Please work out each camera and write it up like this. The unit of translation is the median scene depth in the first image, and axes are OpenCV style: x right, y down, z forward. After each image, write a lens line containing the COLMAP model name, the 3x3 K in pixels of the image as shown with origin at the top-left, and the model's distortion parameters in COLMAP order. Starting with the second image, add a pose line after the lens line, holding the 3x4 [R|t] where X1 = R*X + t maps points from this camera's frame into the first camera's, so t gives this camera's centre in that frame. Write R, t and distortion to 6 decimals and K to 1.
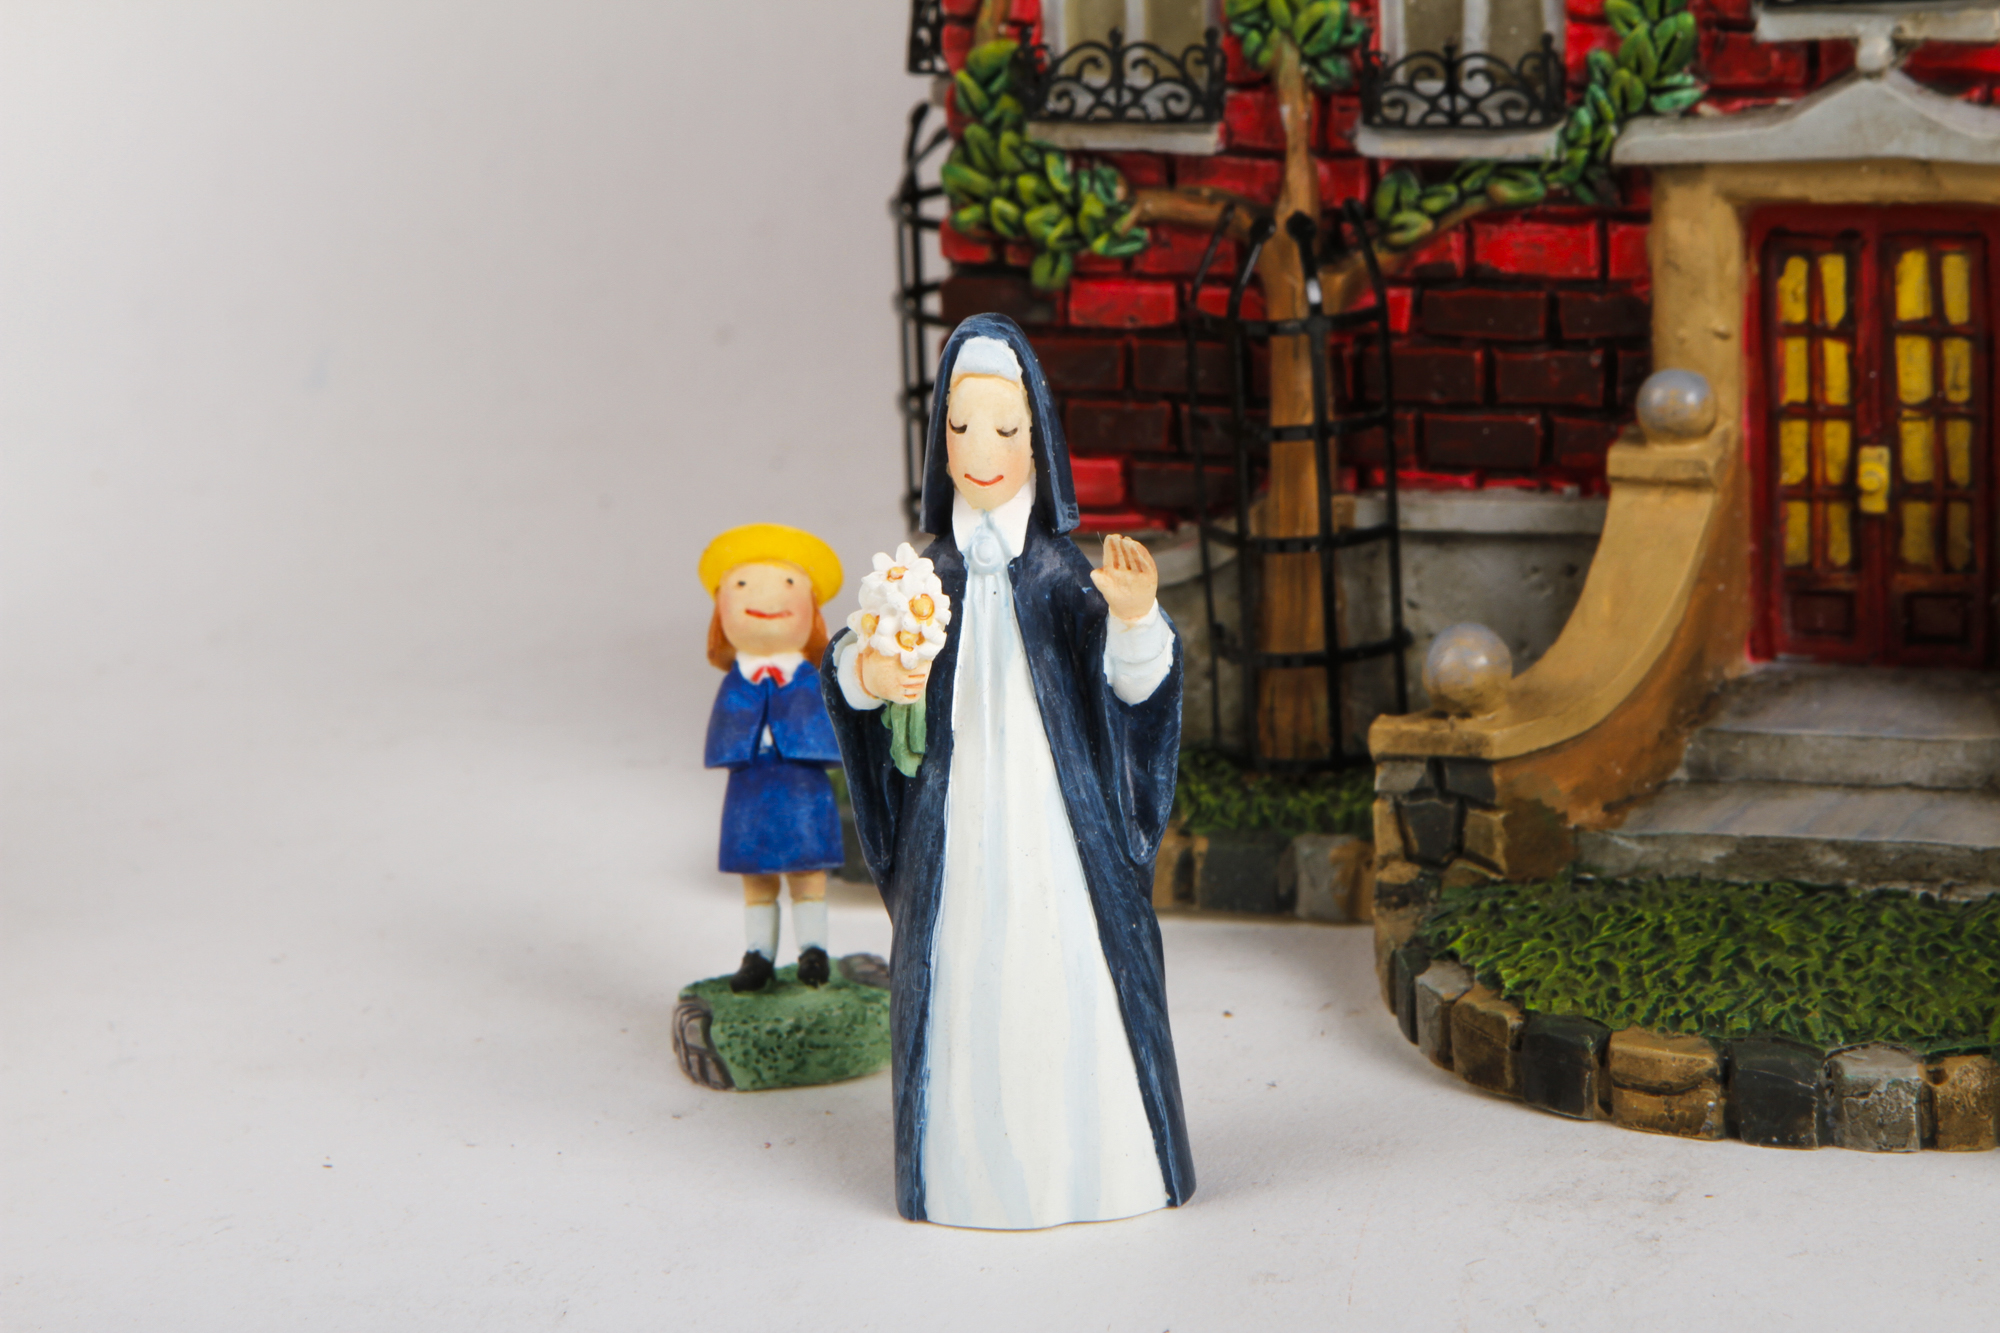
lens RADIAL K [[6390.1, 0, 1022.3], [0, 6390.1, 645.5], [0, 0, 1]] dist [0.321533, 1.381889]
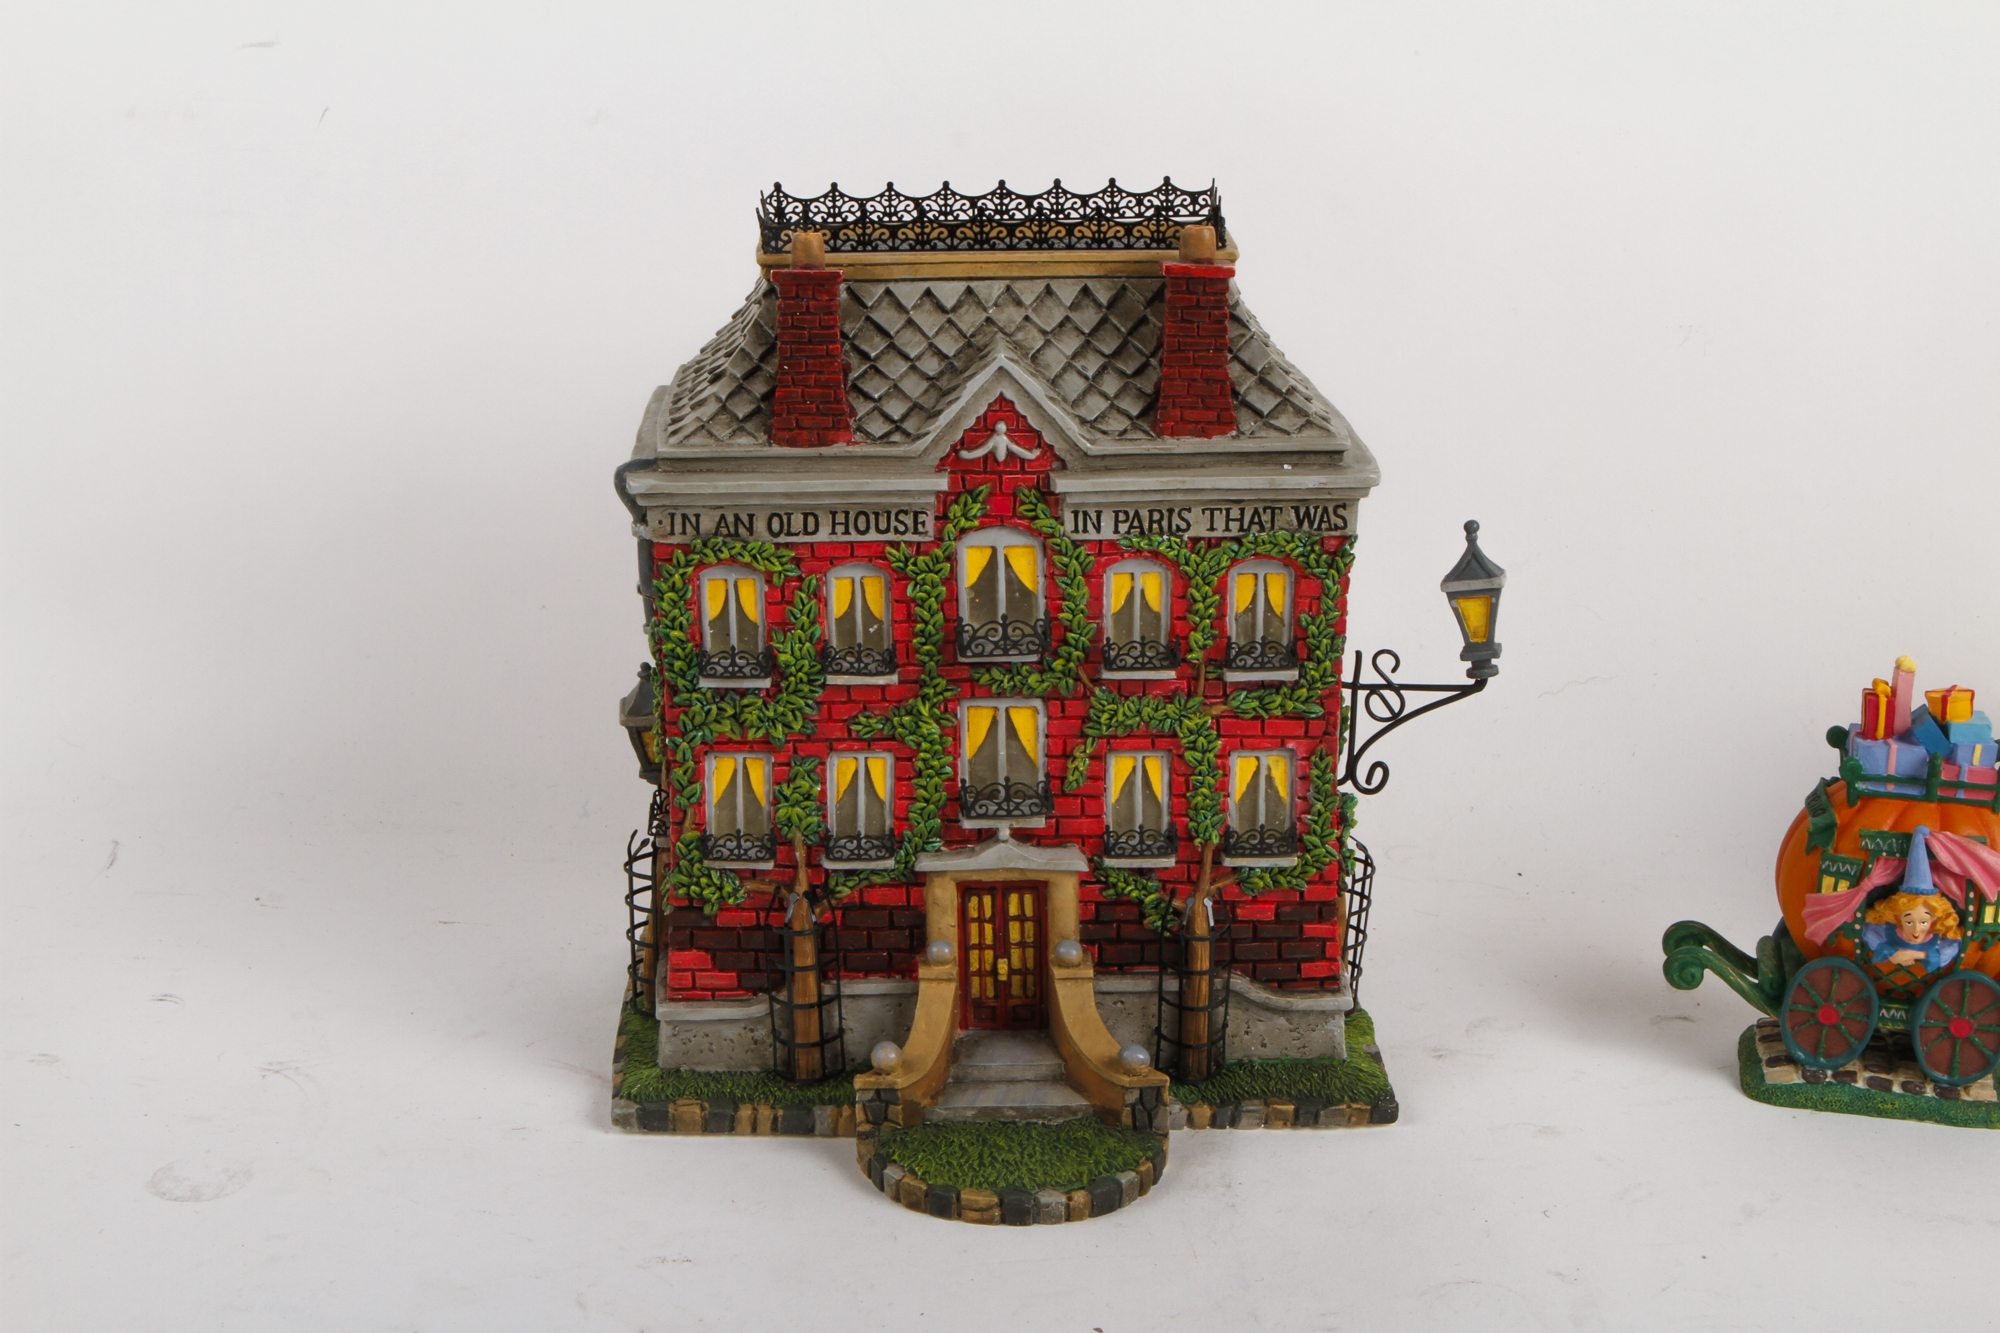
lens RADIAL K [[2986.9, 0, 1000.0], [0, 2986.9, 666.5], [0, 0, 1]] dist [-0.075397, 0.028195]
pose [[0.959723, -0.047761, 0.276857, -0.238055], [0.044539, 0.998847, 0.017916, -0.187998], [-0.277394, -0.004863, 0.960744, -0.302561]]
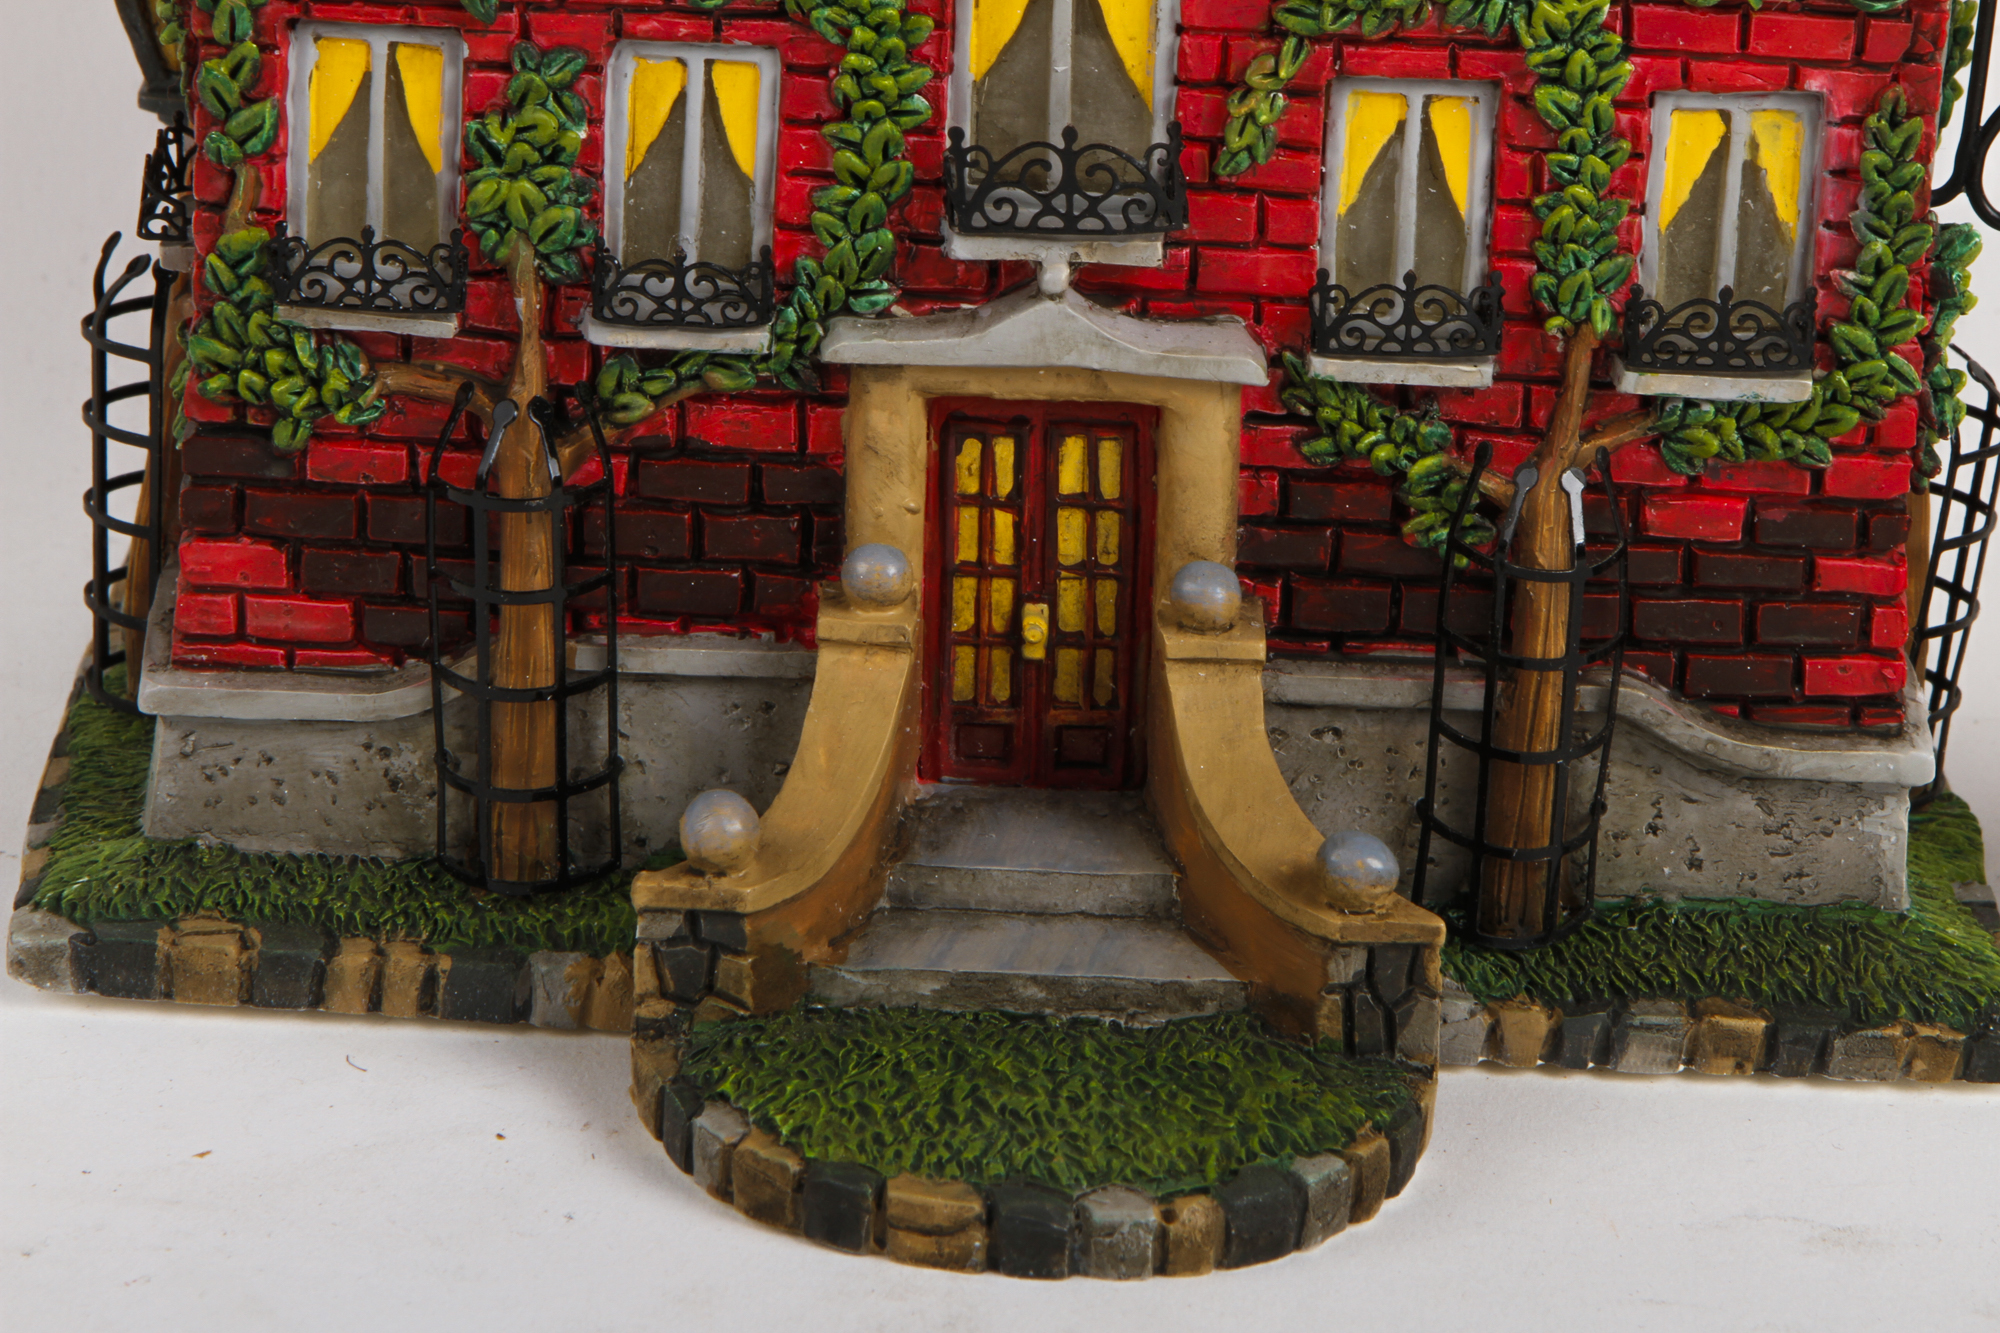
lens RADIAL K [[6390.1, 0, 1022.3], [0, 6390.1, 645.5], [0, 0, 1]] dist [0.321533, 1.381889]
pose [[0.966423, -0.016298, 0.256439, -0.160823], [-0.007319, 0.995836, 0.090870, -0.126495], [-0.256852, -0.089696, 0.962279, -0.090873]]
